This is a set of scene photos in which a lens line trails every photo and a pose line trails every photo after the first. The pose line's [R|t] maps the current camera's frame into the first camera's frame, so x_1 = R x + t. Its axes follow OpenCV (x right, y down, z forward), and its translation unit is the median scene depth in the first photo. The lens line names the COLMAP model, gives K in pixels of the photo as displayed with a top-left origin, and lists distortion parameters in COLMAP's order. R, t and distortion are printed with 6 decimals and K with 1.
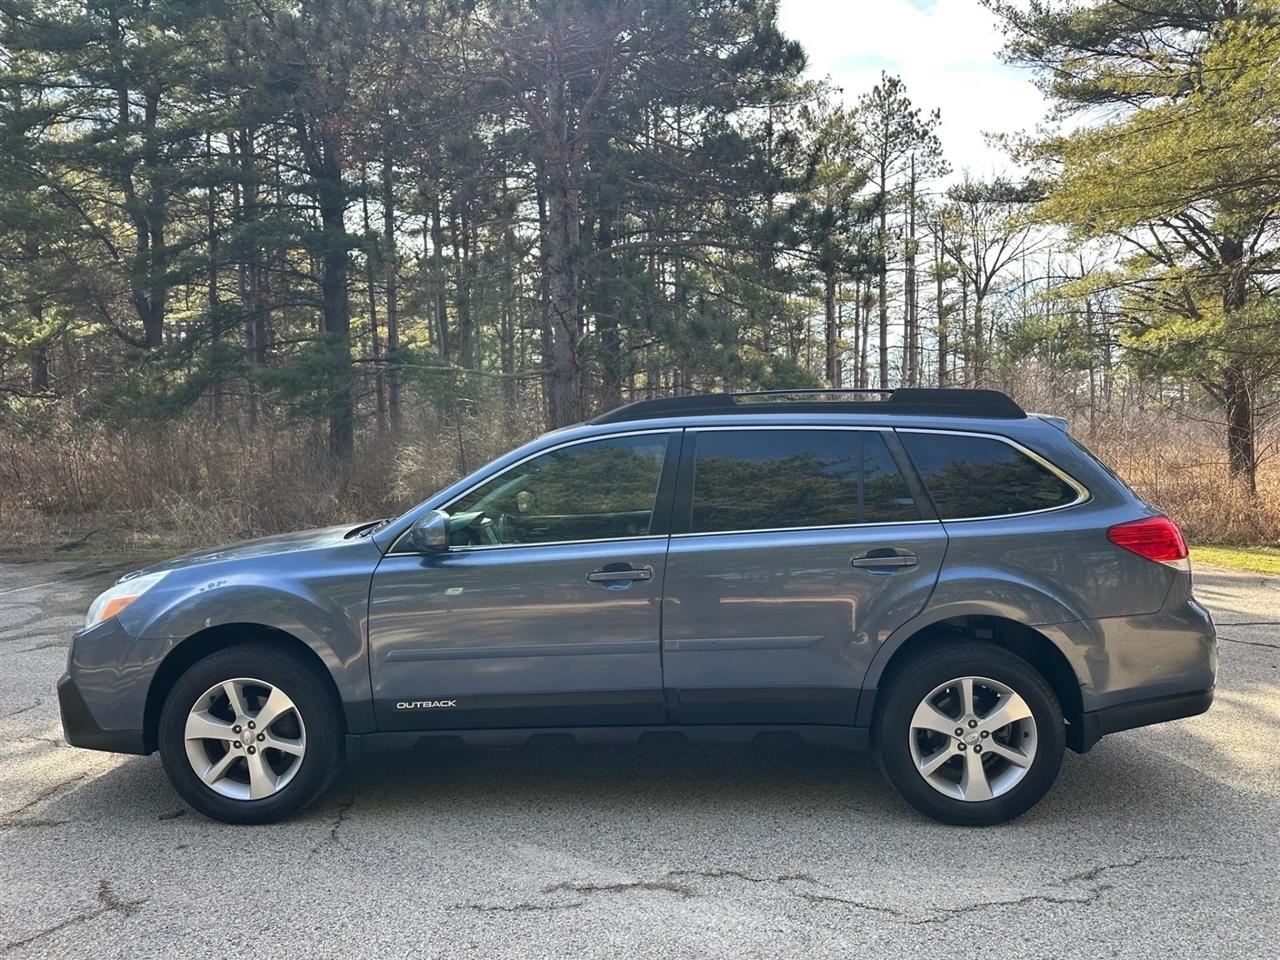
lens RADIAL K [[896.9, 0, 643.1], [0, 896.9, 495.2], [0, 0, 1]] dist [0.052791, -0.072221]
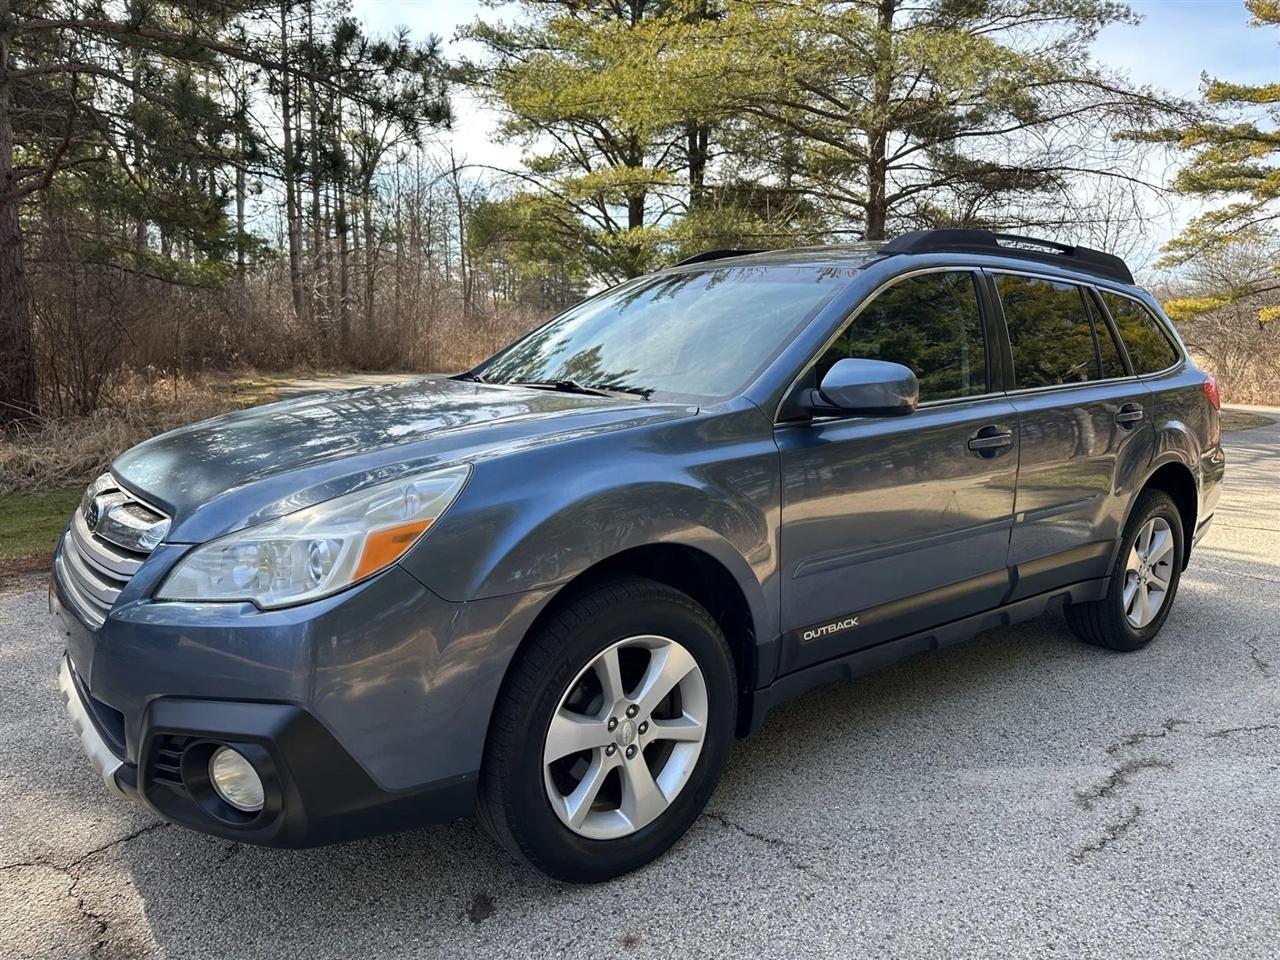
lens RADIAL K [[896.7, 0, 640.0], [0, 896.7, 480.0], [0, 0, 1]] dist [0.044153, -0.047012]
pose [[0.756144, -0.066153, 0.651053, -0.828968], [-0.001230, 0.994732, 0.102503, 0.039564], [-0.654404, -0.078308, 0.752079, 0.571283]]
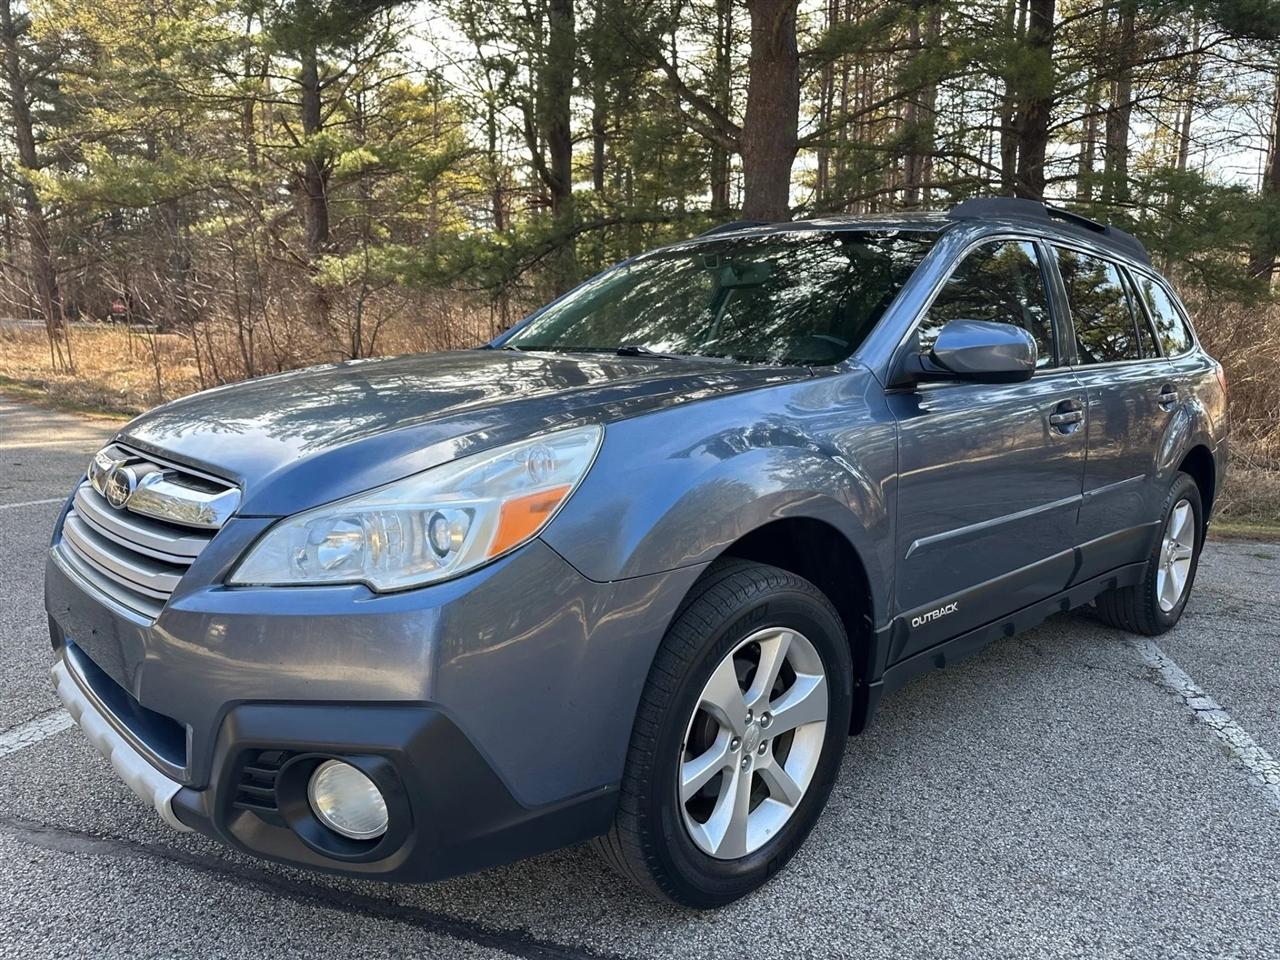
lens RADIAL K [[908.8, 0, 640.0], [0, 908.8, 480.0], [0, 0, 1]] dist [0.002044, -0.010777]
pose [[0.688373, -0.066737, 0.722280, -0.879170], [-0.007602, 0.995040, 0.099185, 0.068220], [-0.725317, -0.073767, 0.684451, 0.710678]]
